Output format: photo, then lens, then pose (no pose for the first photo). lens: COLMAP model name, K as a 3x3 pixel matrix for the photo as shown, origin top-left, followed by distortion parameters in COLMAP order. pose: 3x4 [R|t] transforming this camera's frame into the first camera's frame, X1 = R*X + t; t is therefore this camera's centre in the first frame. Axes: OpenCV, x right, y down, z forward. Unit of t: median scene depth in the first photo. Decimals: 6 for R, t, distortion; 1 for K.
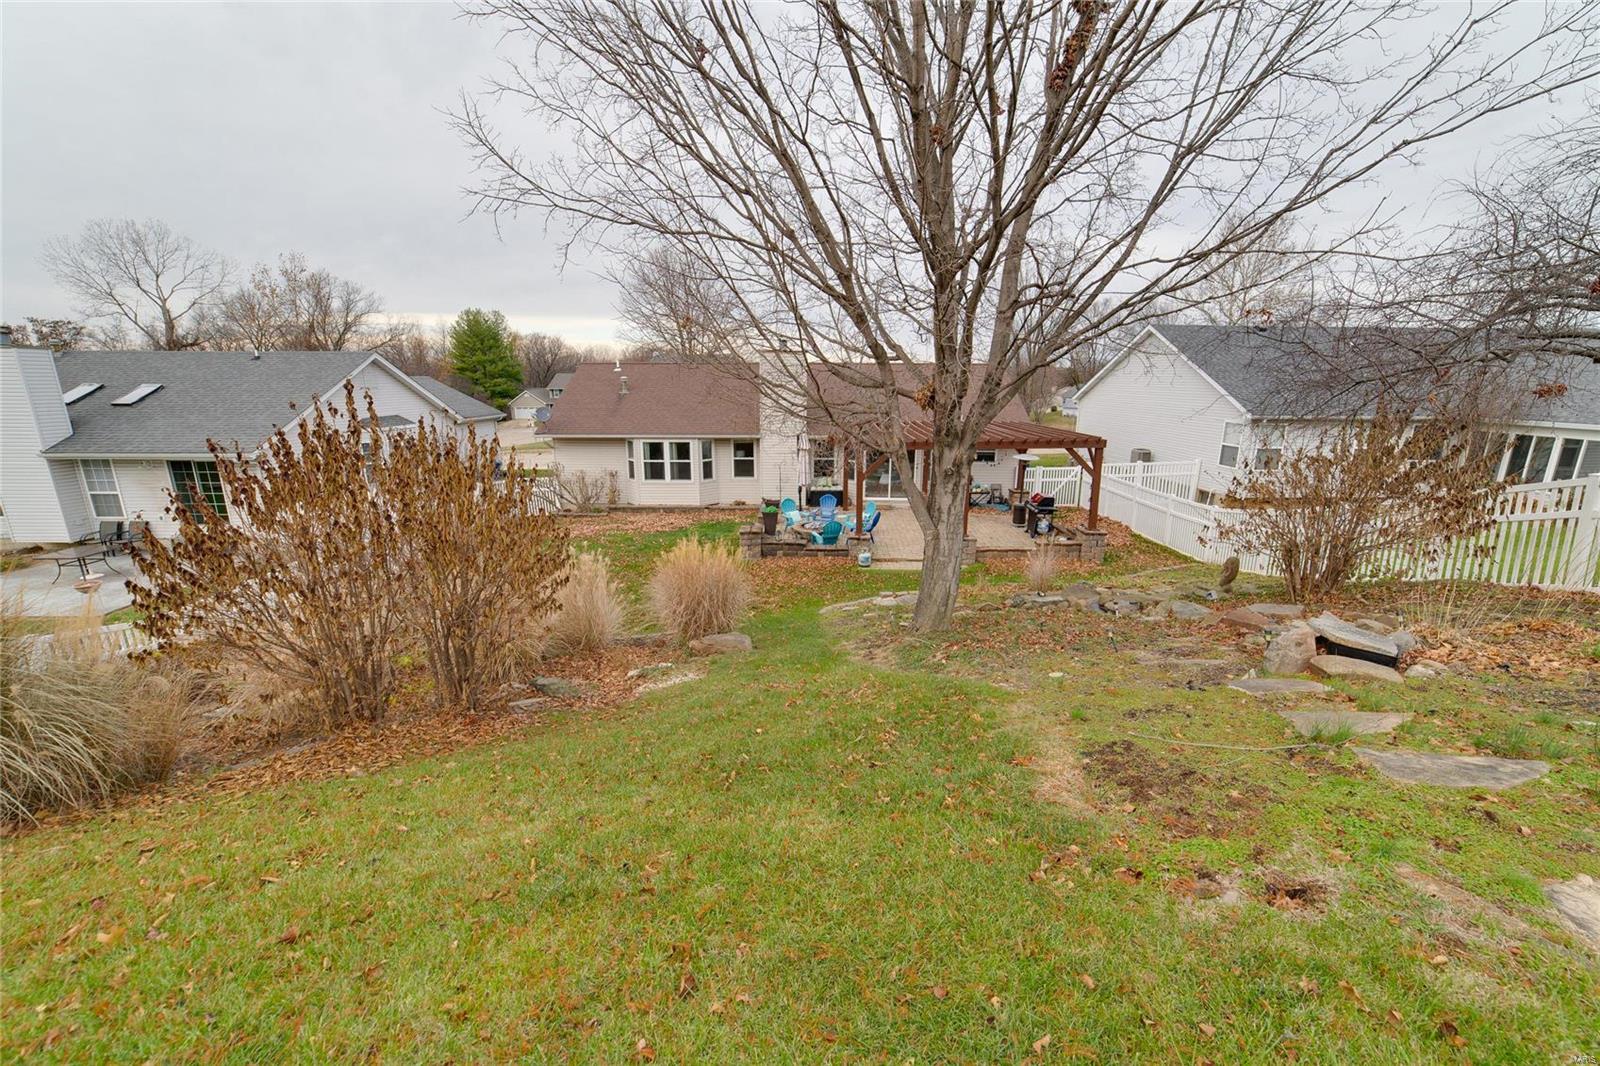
lens RADIAL K [[620.6, 0, 806.5], [0, 620.6, 527.4], [0, 0, 1]] dist [-0.024930, 0.010637]
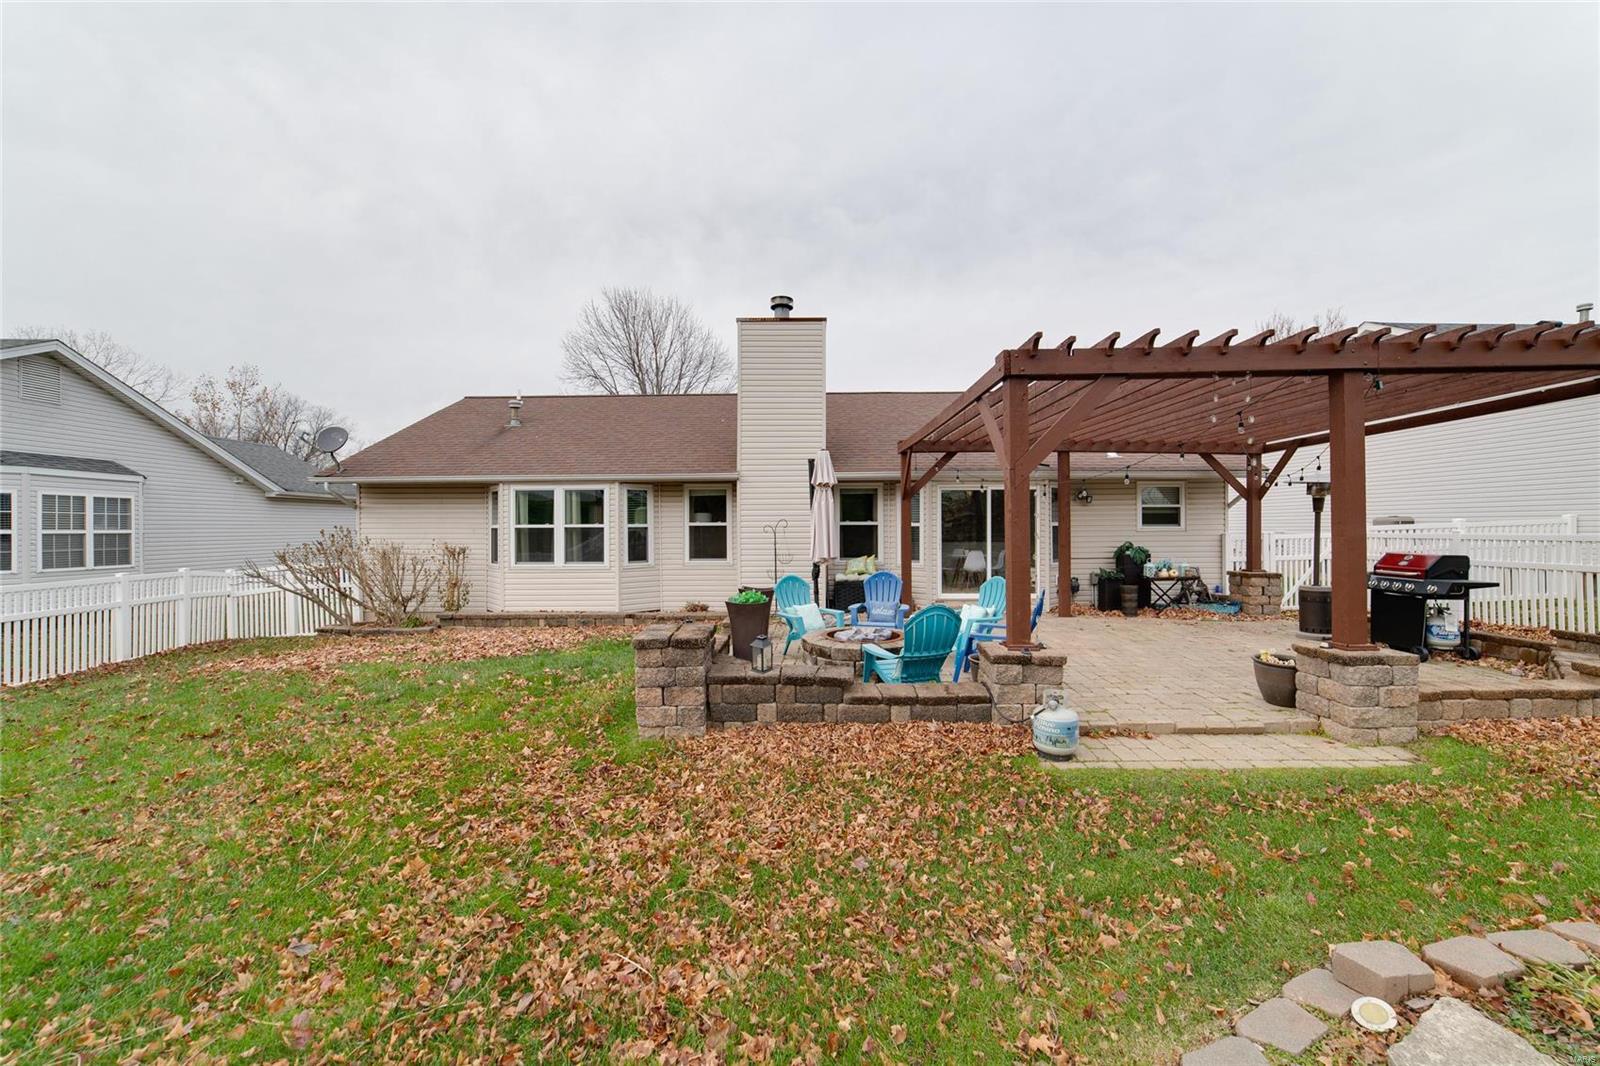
lens RADIAL K [[620.6, 0, 806.5], [0, 620.6, 527.4], [0, 0, 1]] dist [-0.024930, 0.010637]
pose [[0.999970, -0.007659, -0.000992, -0.016072], [0.007209, 0.971797, -0.235708, 0.018344], [0.002769, 0.235694, 0.971823, 0.493565]]
